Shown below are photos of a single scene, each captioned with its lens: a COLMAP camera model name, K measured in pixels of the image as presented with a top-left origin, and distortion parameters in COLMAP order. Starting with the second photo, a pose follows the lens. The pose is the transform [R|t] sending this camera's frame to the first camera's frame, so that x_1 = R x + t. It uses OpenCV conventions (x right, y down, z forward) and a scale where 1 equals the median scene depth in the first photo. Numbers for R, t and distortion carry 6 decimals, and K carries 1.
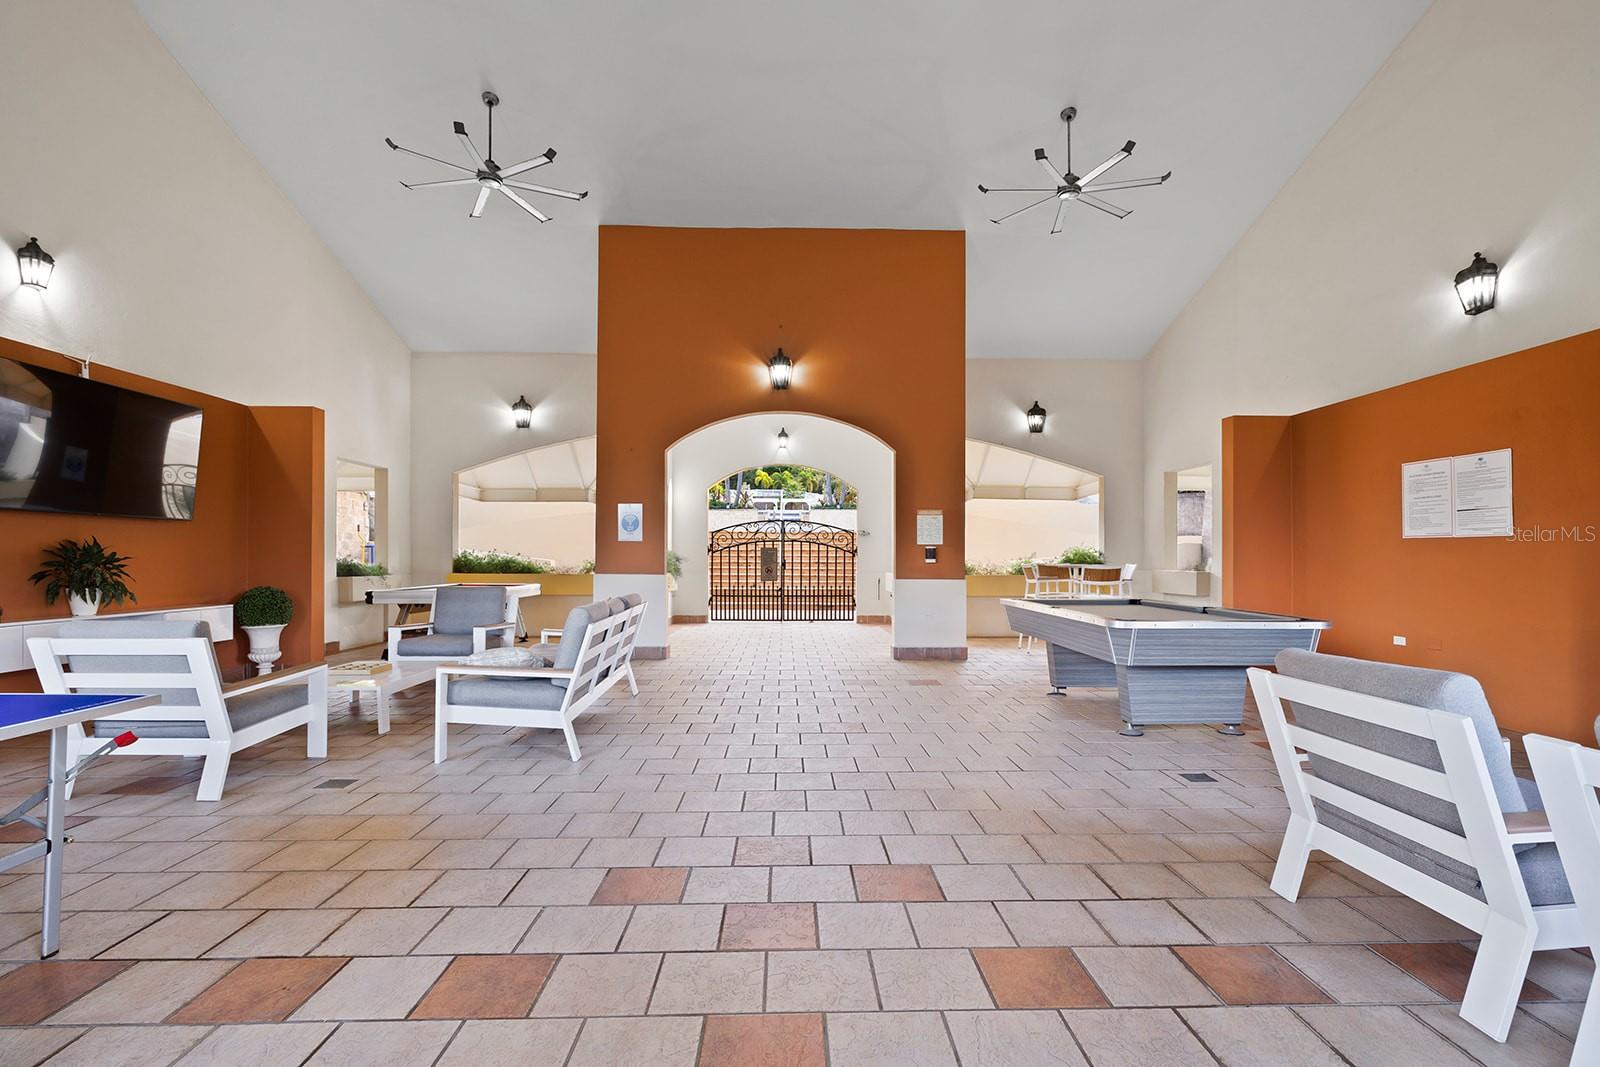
lens RADIAL K [[733.1, 0, 805.2], [0, 733.1, 555.1], [0, 0, 1]] dist [0.000139, 0.000743]
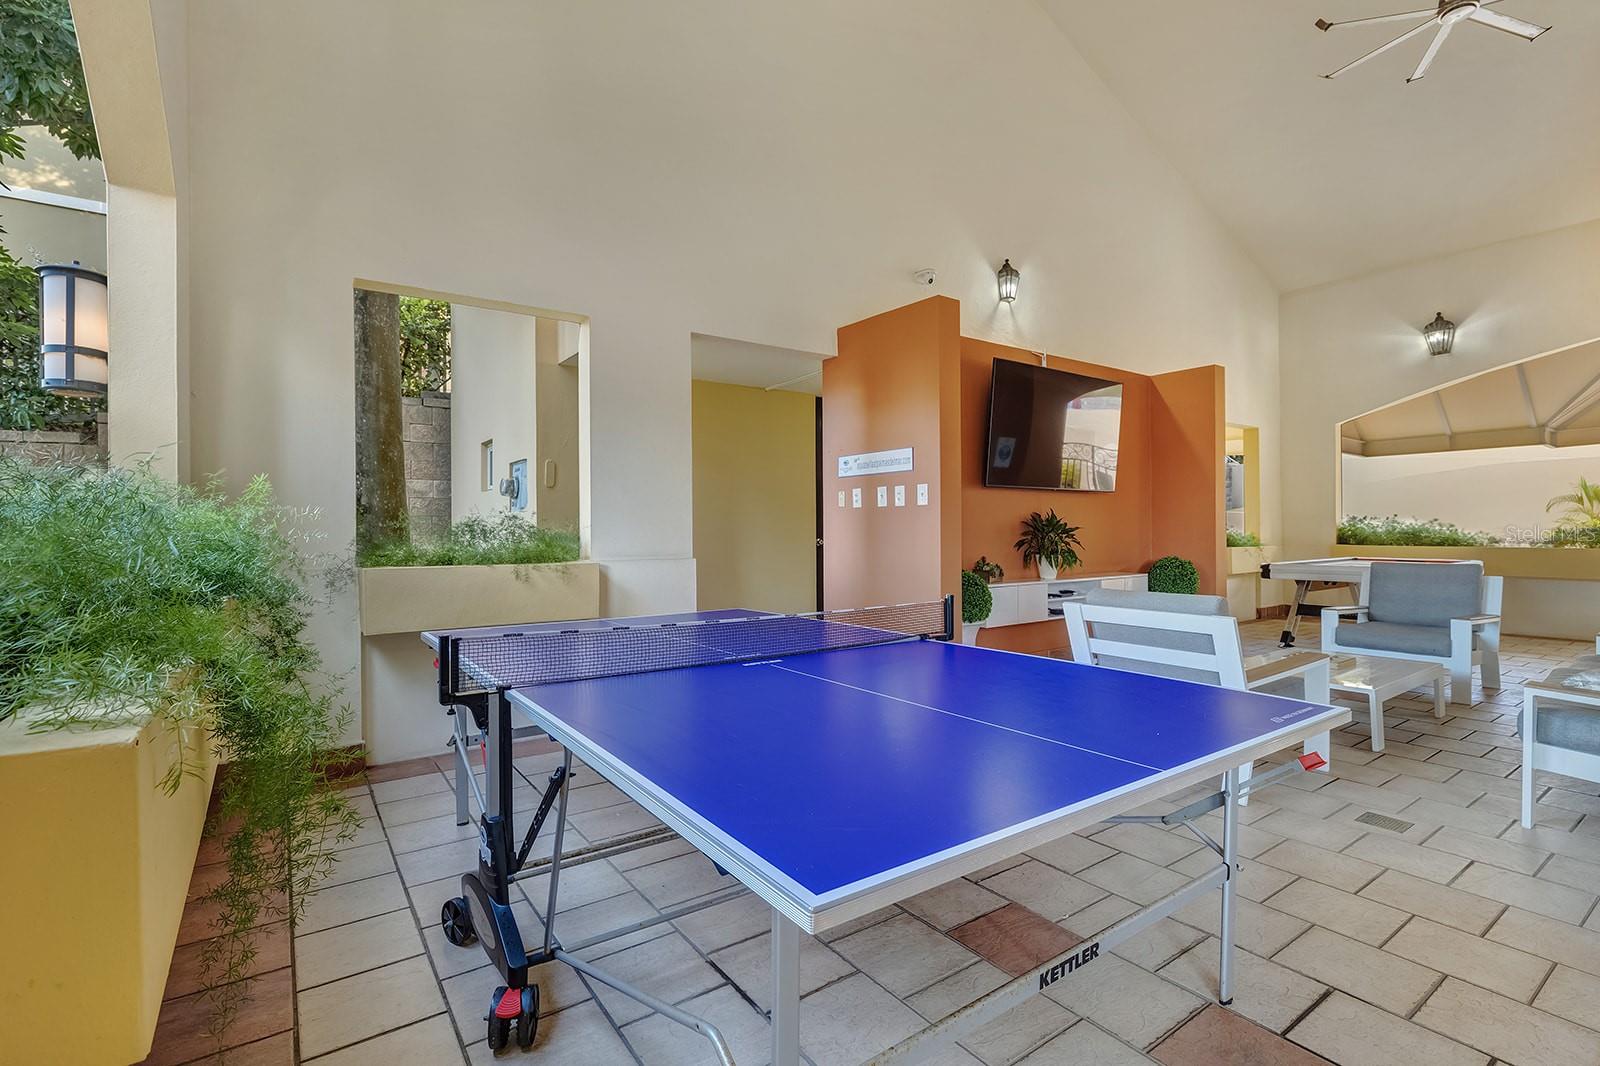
lens RADIAL K [[737.8, 0, 808.3], [0, 737.8, 529.4], [0, 0, 1]] dist [-0.001322, 0.001080]
pose [[0.562299, -0.005256, -0.826917, -0.158372], [0.009866, 0.999951, 0.000354, 0.001335], [0.826875, -0.008357, 0.562323, 0.037633]]
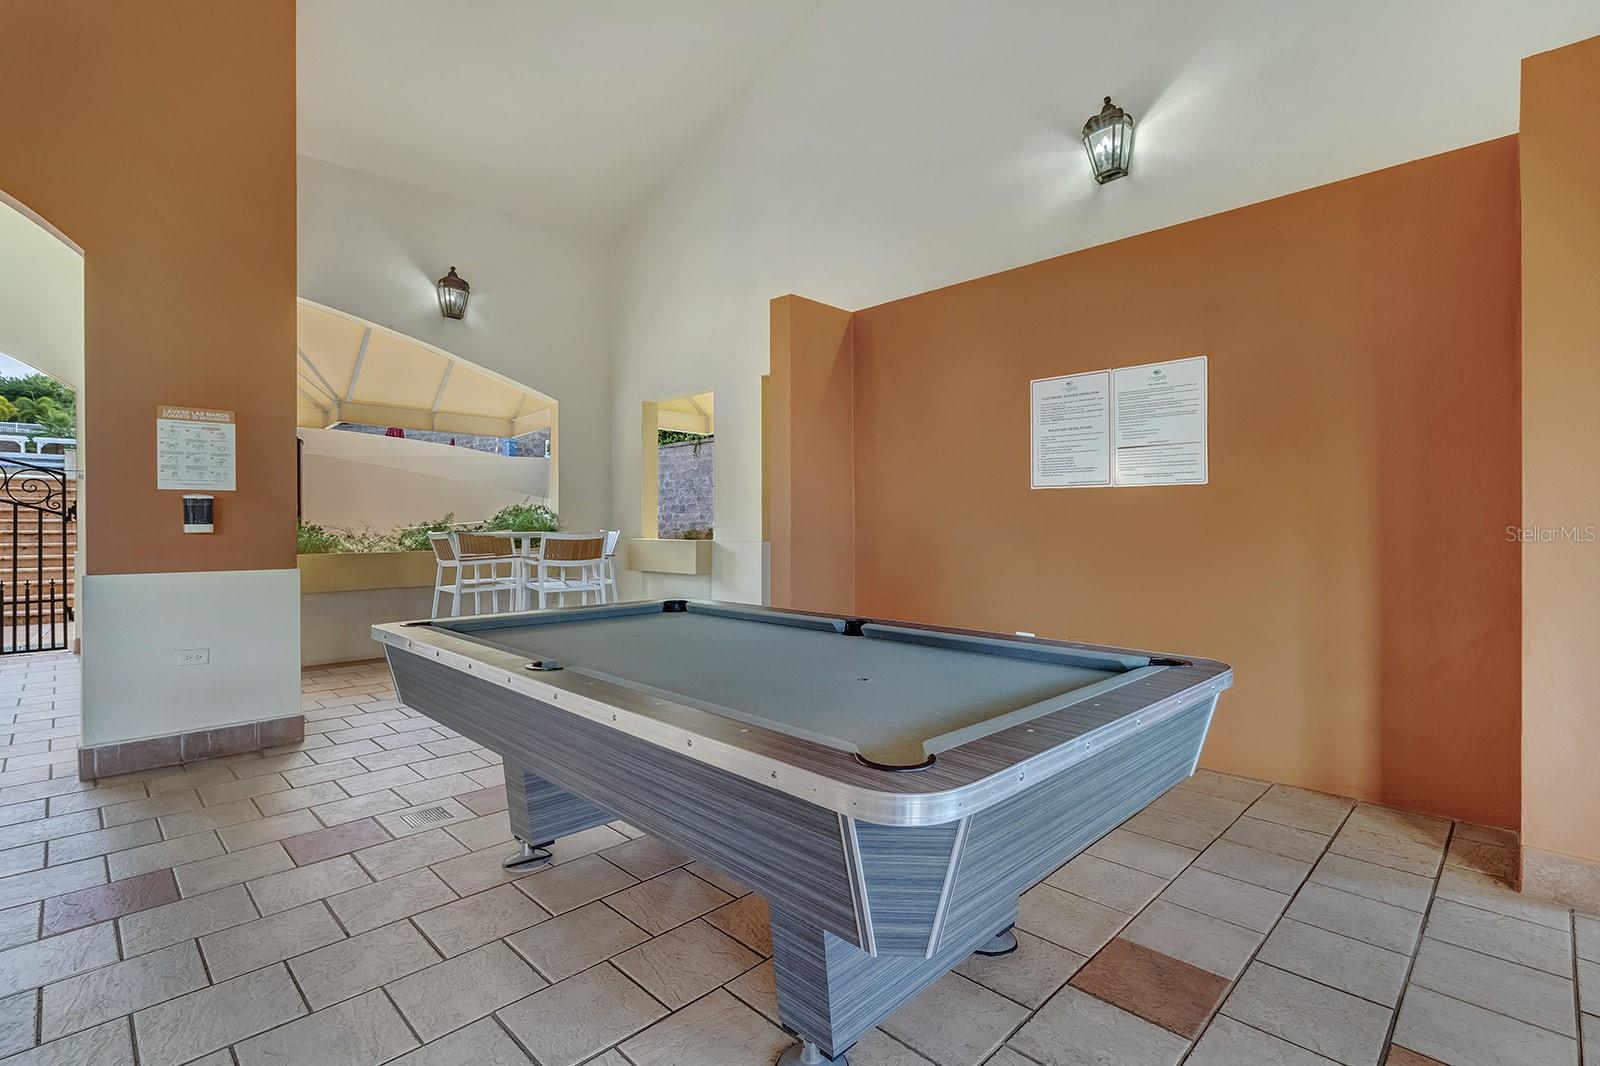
lens RADIAL K [[737.8, 0, 808.3], [0, 737.8, 529.4], [0, 0, 1]] dist [-0.001322, 0.001080]
pose [[0.721432, -0.009246, 0.692424, 0.133877], [0.001908, 0.999934, 0.011364, 0.004215], [-0.692483, -0.006877, 0.721401, 0.459994]]
